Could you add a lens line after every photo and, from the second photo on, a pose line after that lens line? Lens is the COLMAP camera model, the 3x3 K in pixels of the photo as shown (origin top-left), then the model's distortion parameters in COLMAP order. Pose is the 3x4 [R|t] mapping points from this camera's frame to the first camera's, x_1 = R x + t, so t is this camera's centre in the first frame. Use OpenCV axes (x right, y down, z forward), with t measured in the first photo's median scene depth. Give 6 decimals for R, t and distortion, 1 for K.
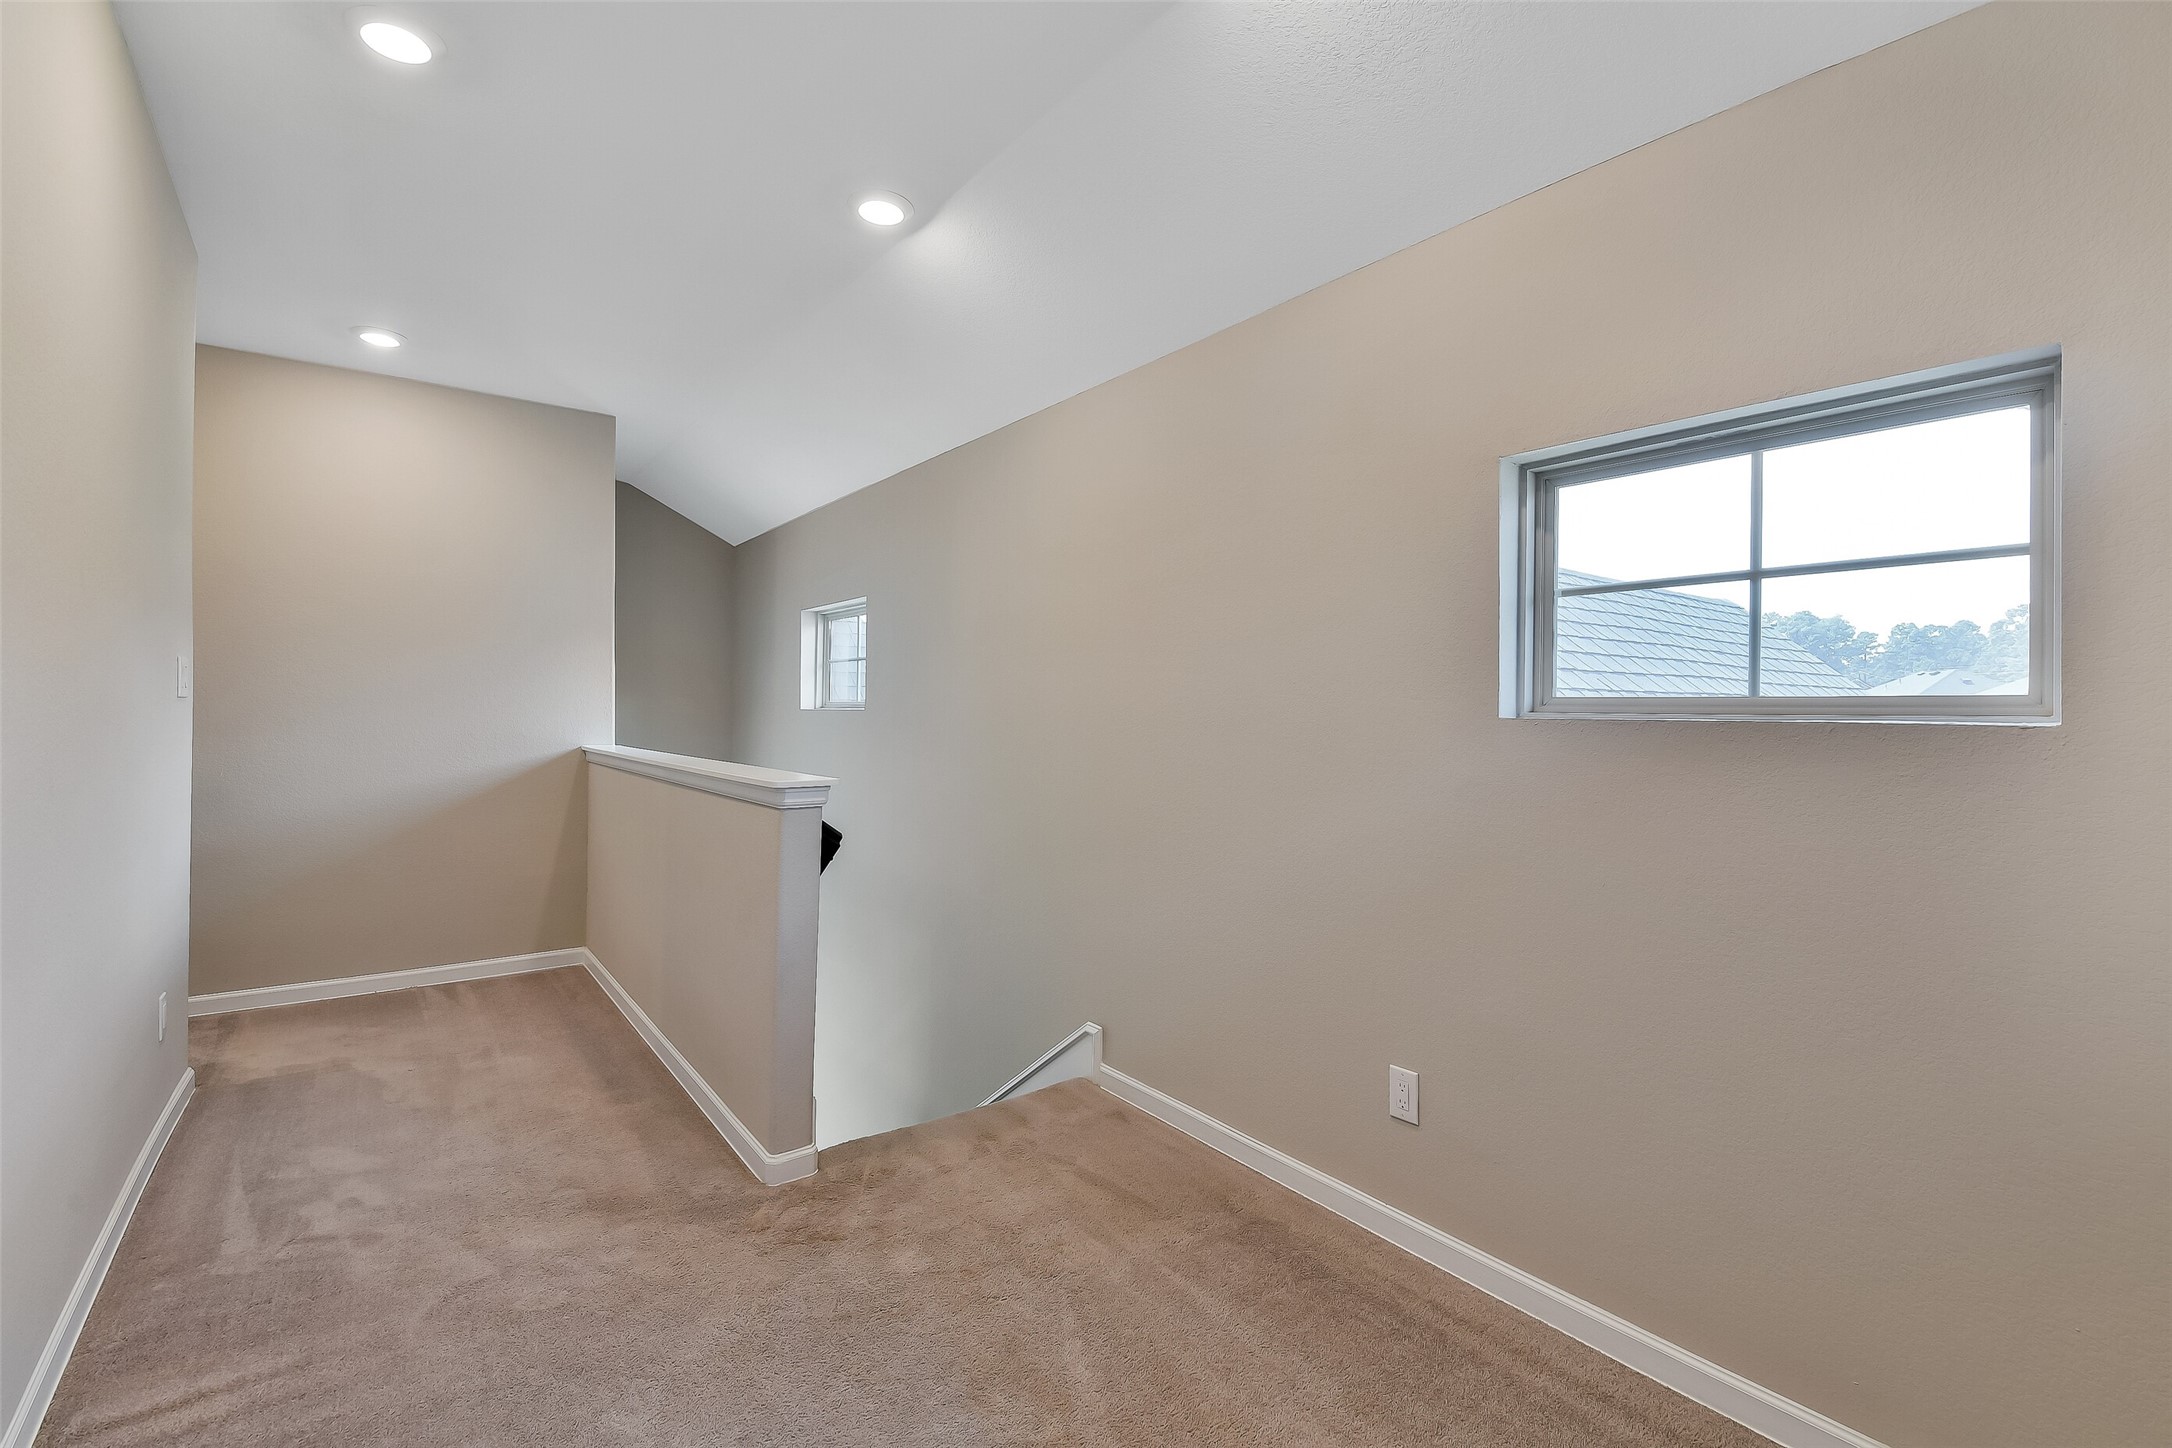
lens RADIAL K [[961.9, 0, 1086.5], [0, 961.9, 714.7], [0, 0, 1]] dist [-0.003848, -0.000084]
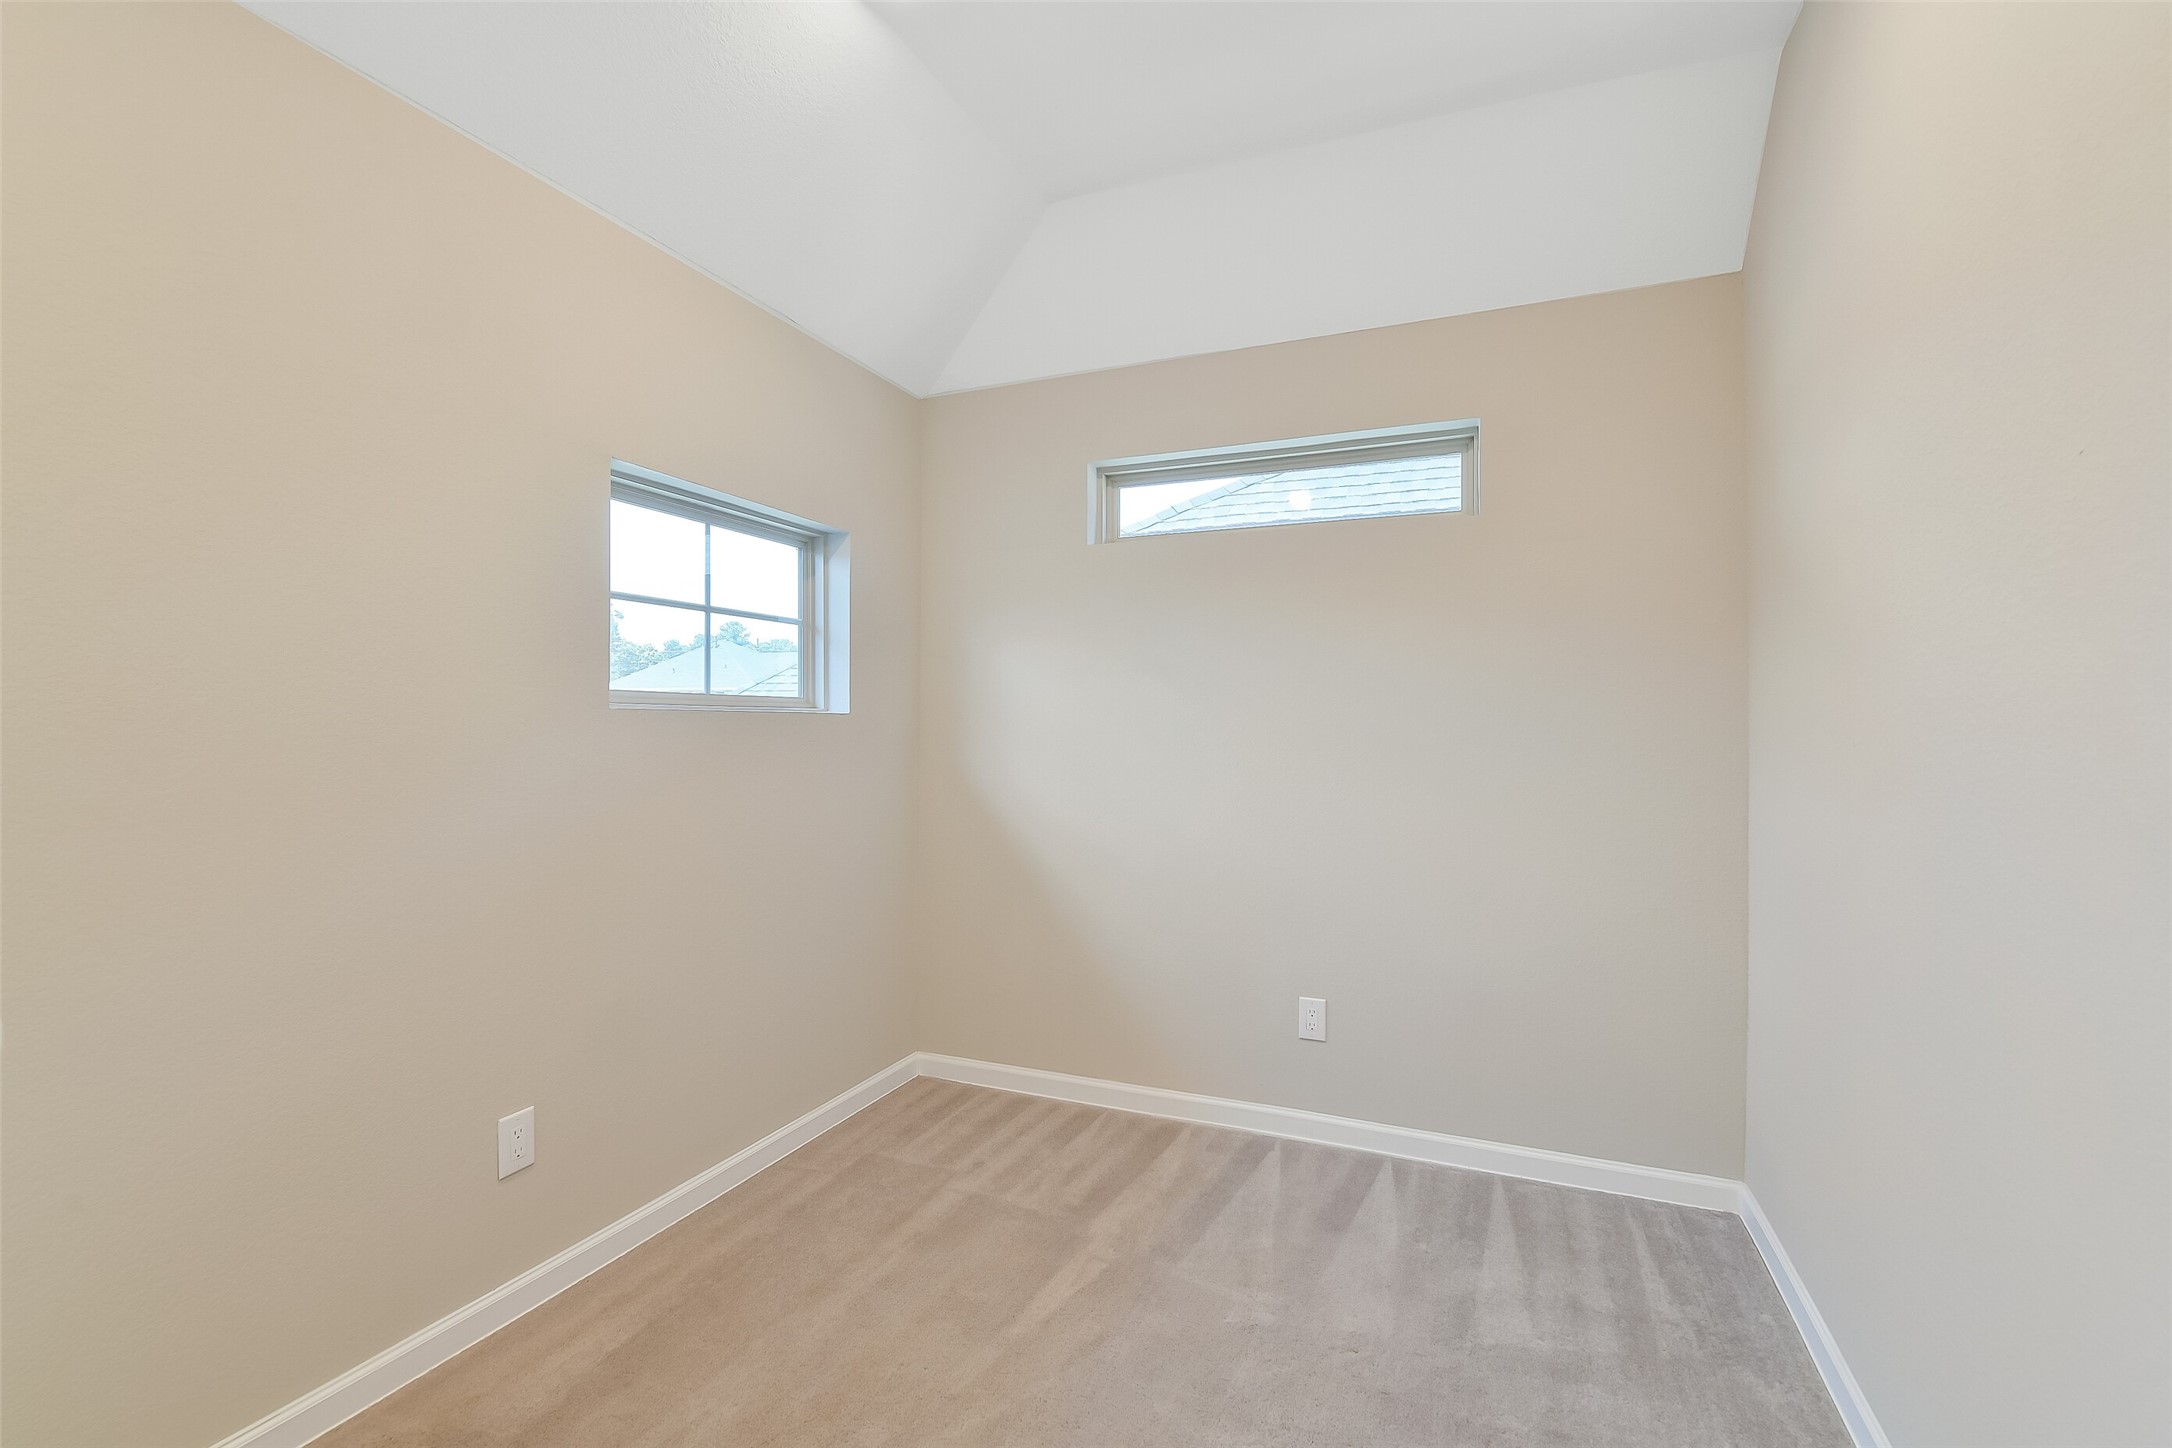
lens RADIAL K [[961.9, 0, 1093.6], [0, 961.9, 706.7], [0, 0, 1]] dist [-0.003848, -0.000084]
pose [[-0.516944, -0.009474, 0.855967, -0.848726], [-0.011051, 0.999929, 0.004393, -0.011036], [-0.855948, -0.007189, -0.517012, 1.251007]]
